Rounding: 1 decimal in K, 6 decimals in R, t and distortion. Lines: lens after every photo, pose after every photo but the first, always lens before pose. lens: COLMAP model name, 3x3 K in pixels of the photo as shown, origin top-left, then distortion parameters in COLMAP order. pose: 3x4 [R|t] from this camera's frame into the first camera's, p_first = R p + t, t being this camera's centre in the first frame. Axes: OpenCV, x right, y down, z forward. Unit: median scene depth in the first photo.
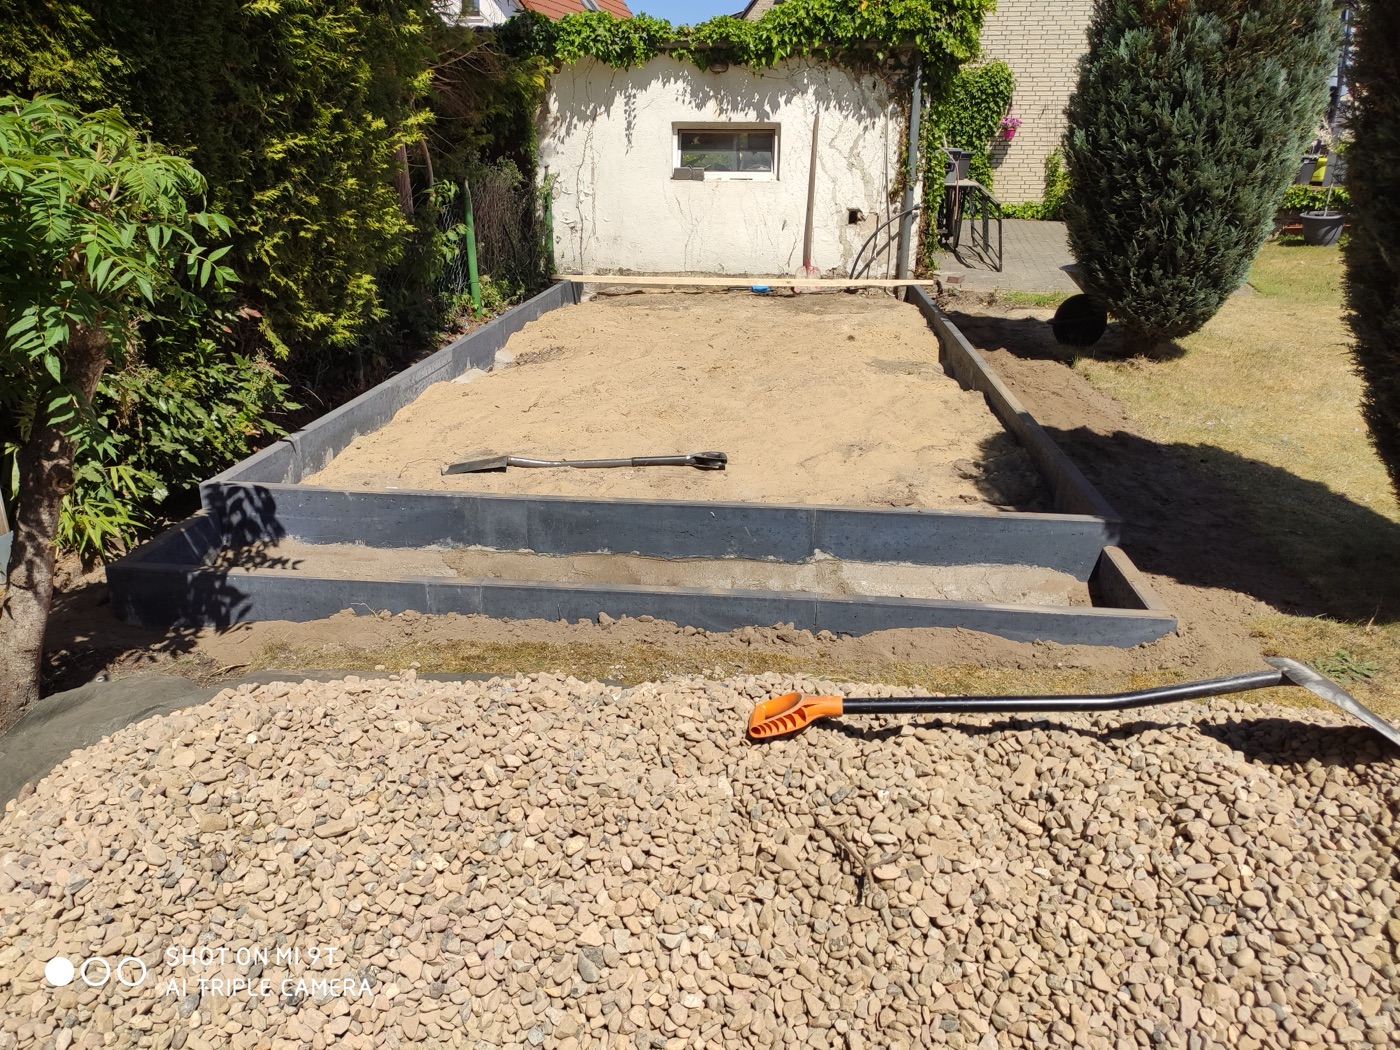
lens RADIAL K [[1046.3, 0, 703.9], [0, 1046.3, 535.1], [0, 0, 1]] dist [0.079580, -0.102357]
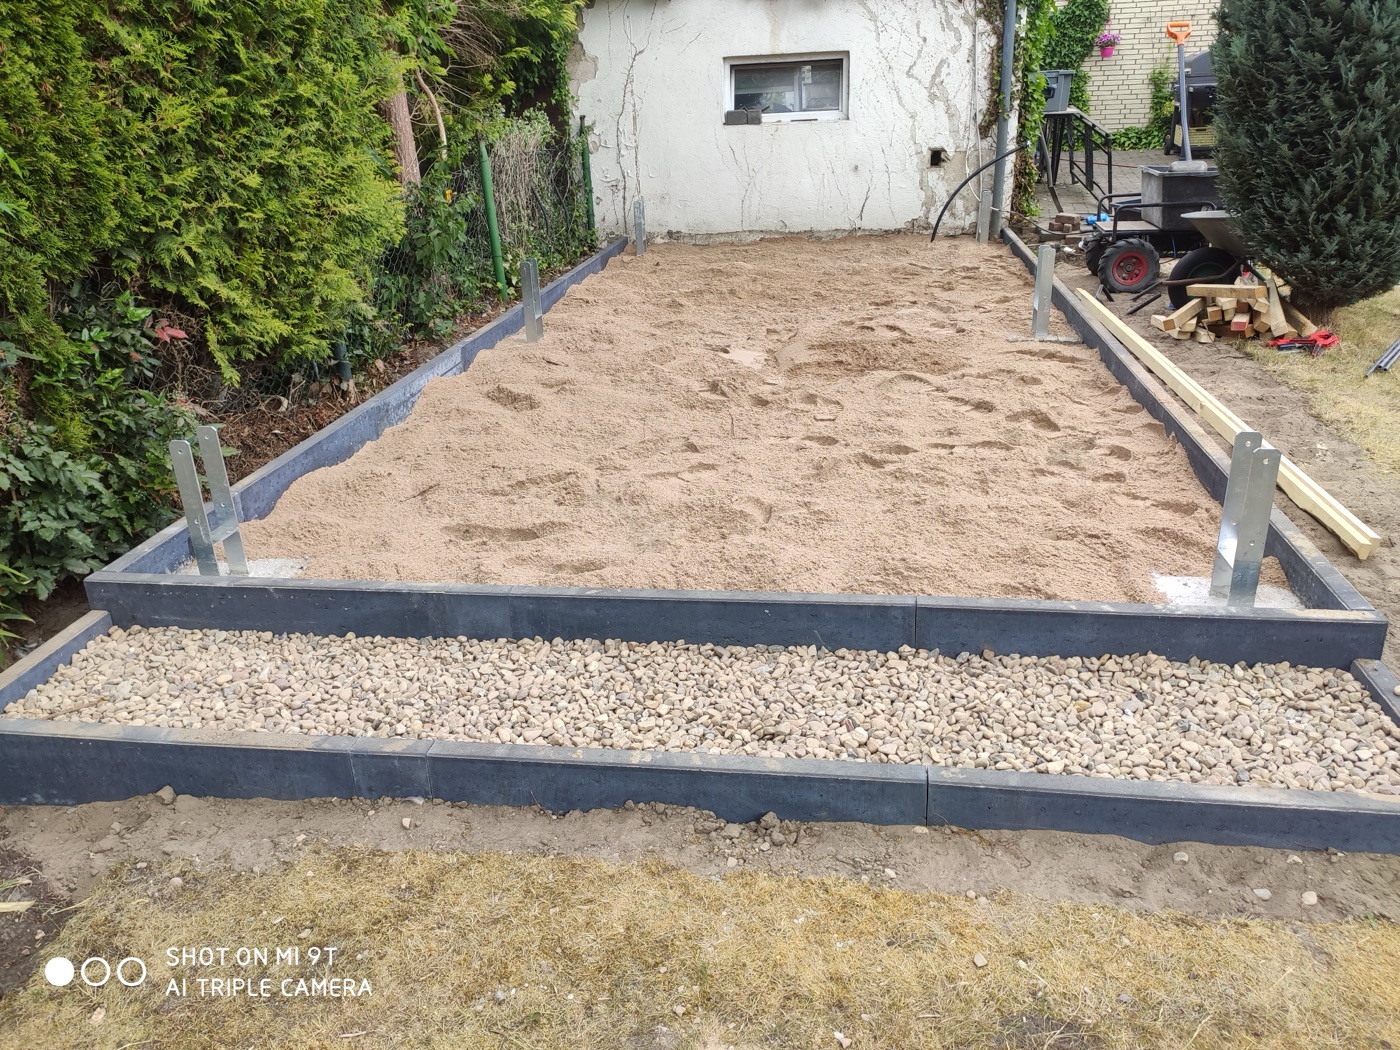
lens RADIAL K [[1046.3, 0, 703.9], [0, 1046.3, 535.1], [0, 0, 1]] dist [0.079580, -0.102357]
pose [[0.997291, -0.023502, -0.069697, 0.005863], [0.026816, 0.998535, 0.047005, -0.041972], [0.068490, -0.048747, 0.996460, 0.117305]]
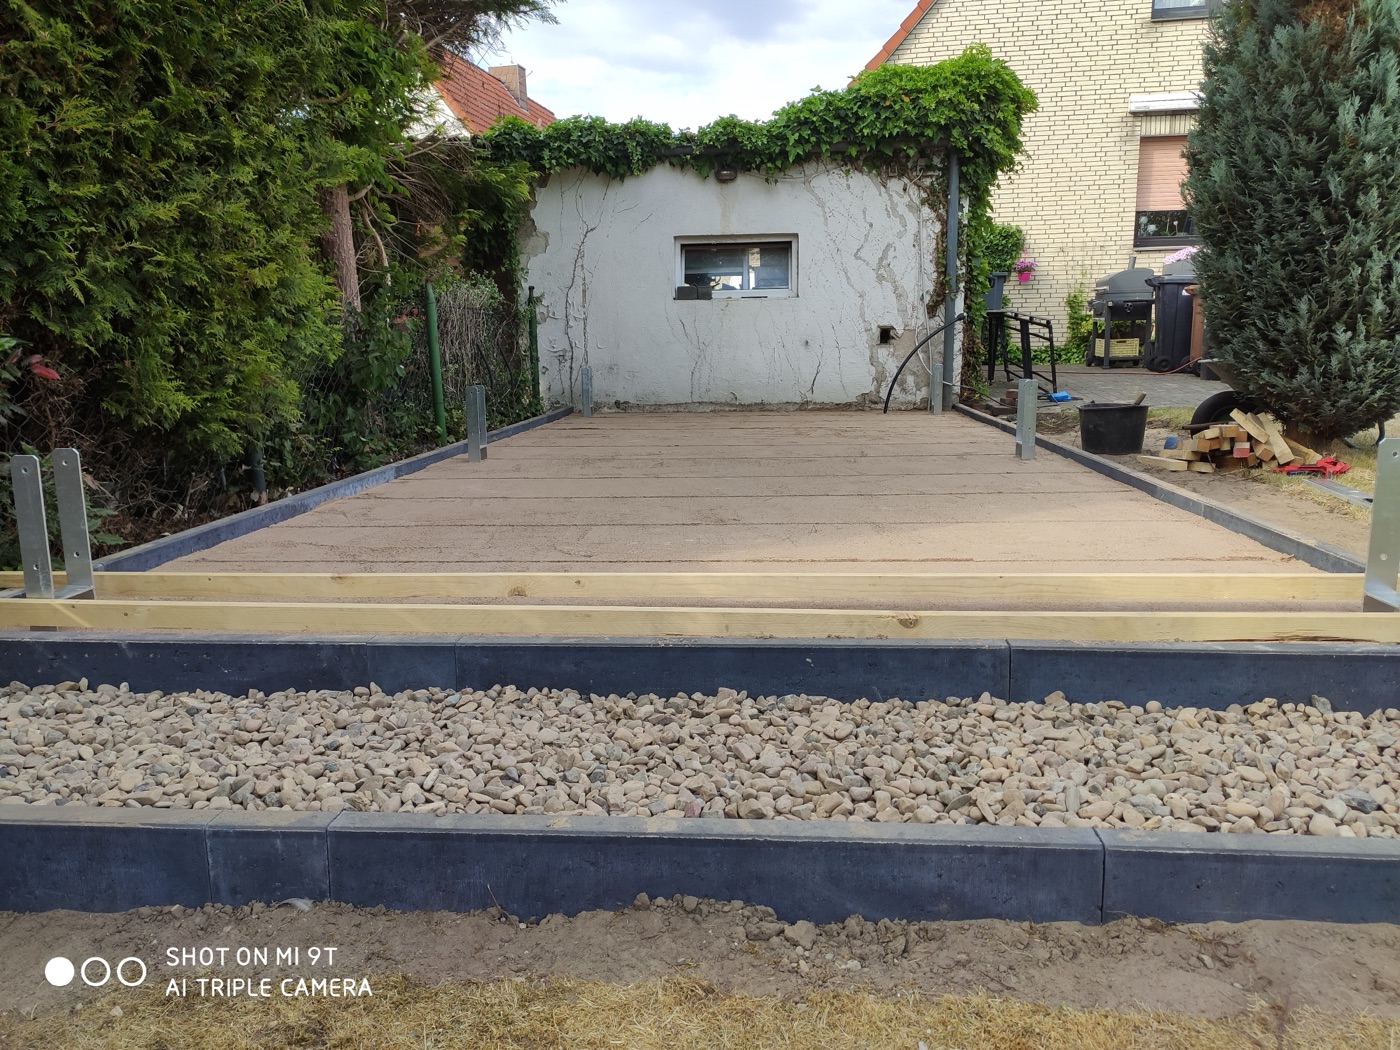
lens RADIAL K [[1046.3, 0, 703.9], [0, 1046.3, 535.1], [0, 0, 1]] dist [0.079580, -0.102357]
pose [[0.999680, -0.023929, 0.008171, -0.019291], [0.024966, 0.985294, -0.169035, 0.002354], [-0.004007, 0.169185, 0.985576, 0.186943]]
